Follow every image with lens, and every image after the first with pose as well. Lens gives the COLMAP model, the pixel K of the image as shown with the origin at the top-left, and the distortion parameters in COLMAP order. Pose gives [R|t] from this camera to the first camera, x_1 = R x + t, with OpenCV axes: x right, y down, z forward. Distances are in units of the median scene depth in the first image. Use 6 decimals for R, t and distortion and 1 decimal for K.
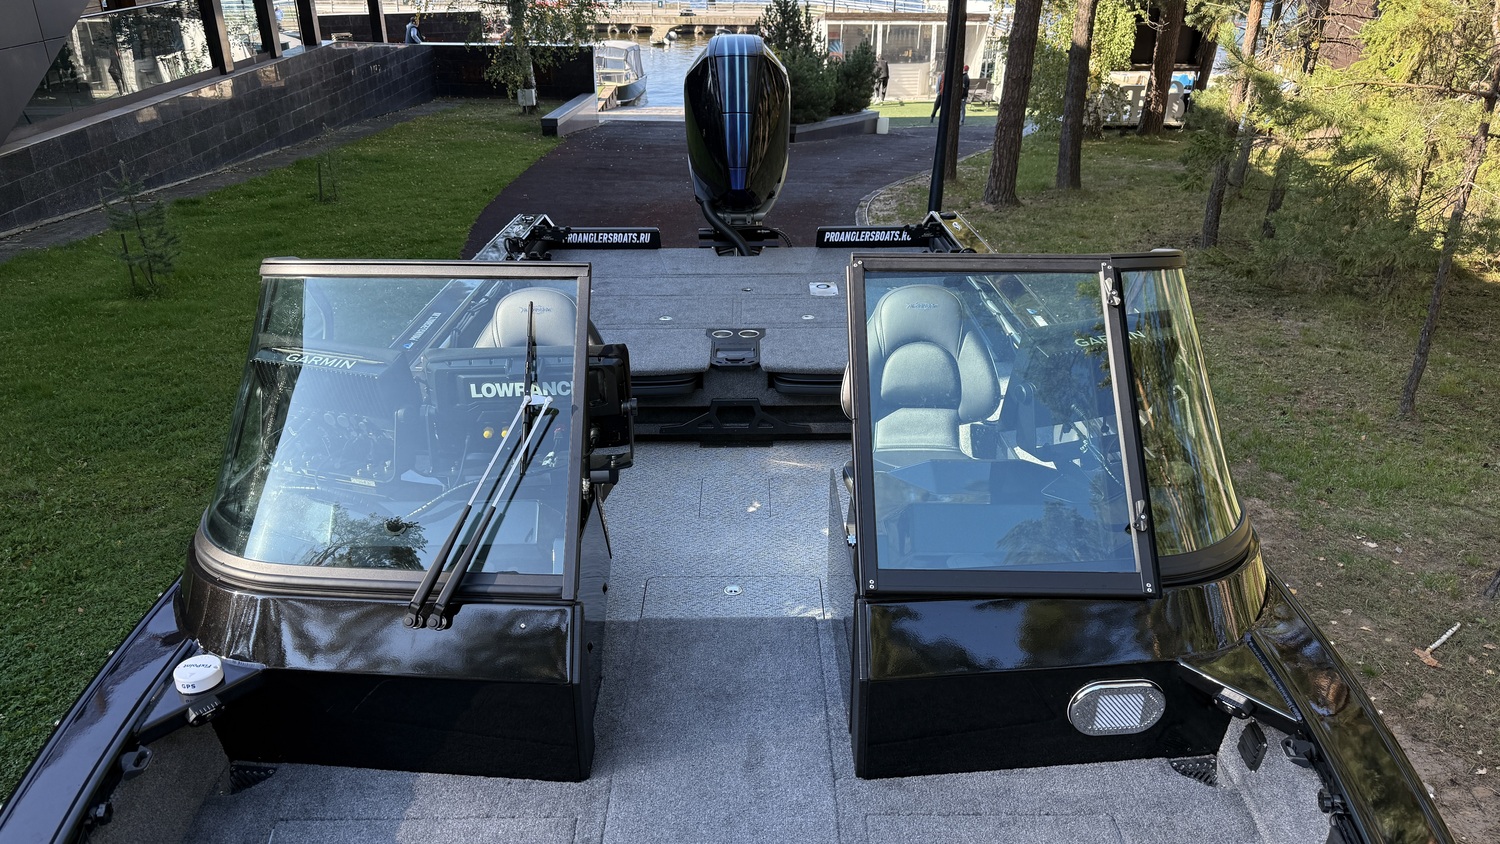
lens RADIAL K [[1045.1, 0, 750.0], [0, 1045.1, 422.0], [0, 0, 1]] dist [-0.001627, -0.004983]
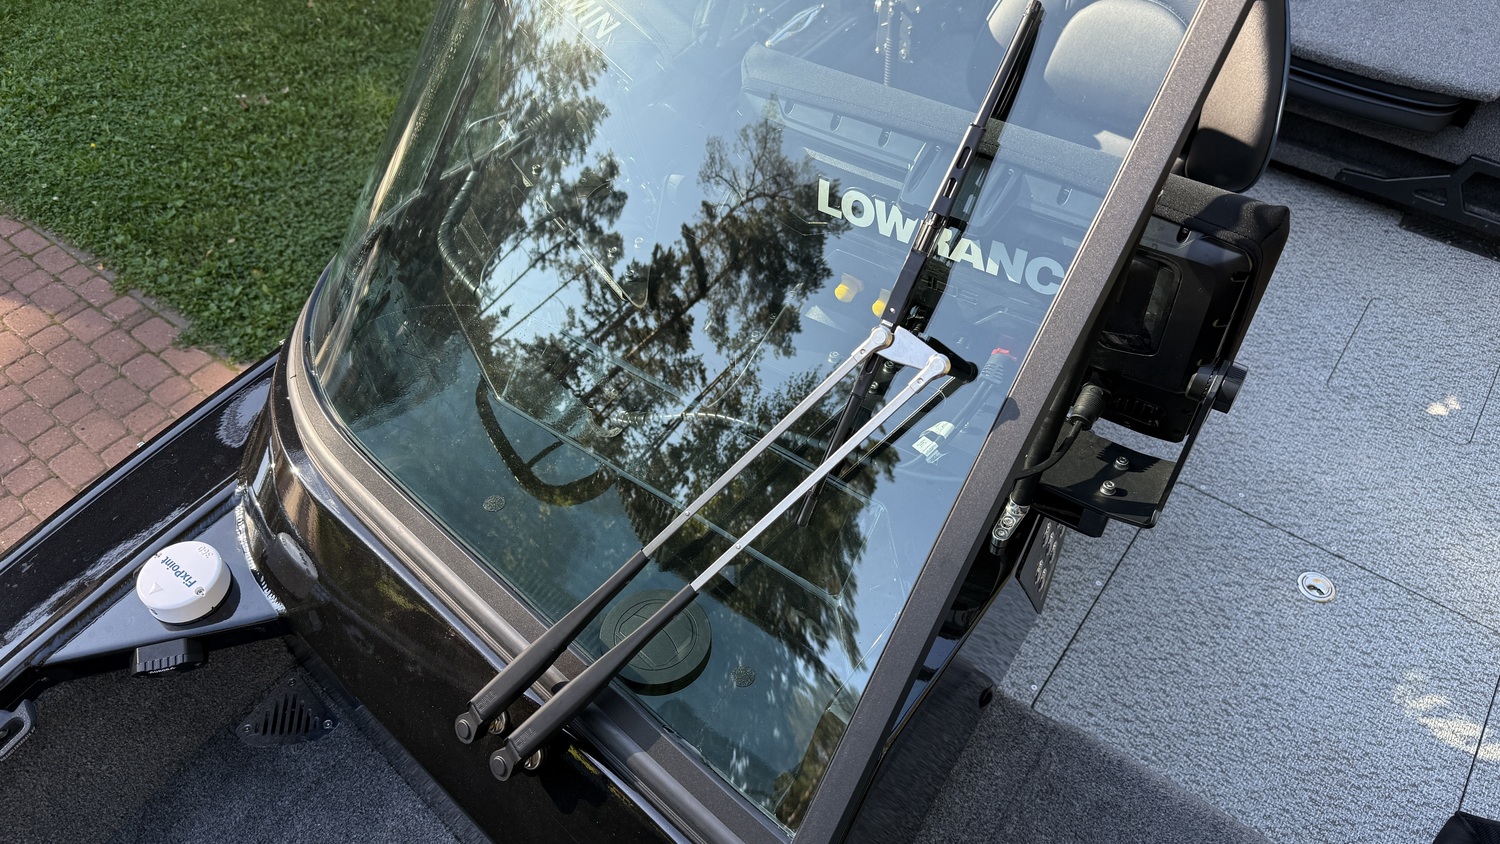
lens RADIAL K [[1045.1, 0, 750.0], [0, 1045.1, 422.0], [0, 0, 1]] dist [-0.001627, -0.004983]
pose [[0.797298, 0.442390, -0.410619, -0.085681], [-0.225848, 0.849537, 0.476739, -0.126190], [0.559740, -0.287365, 0.777247, 0.616291]]
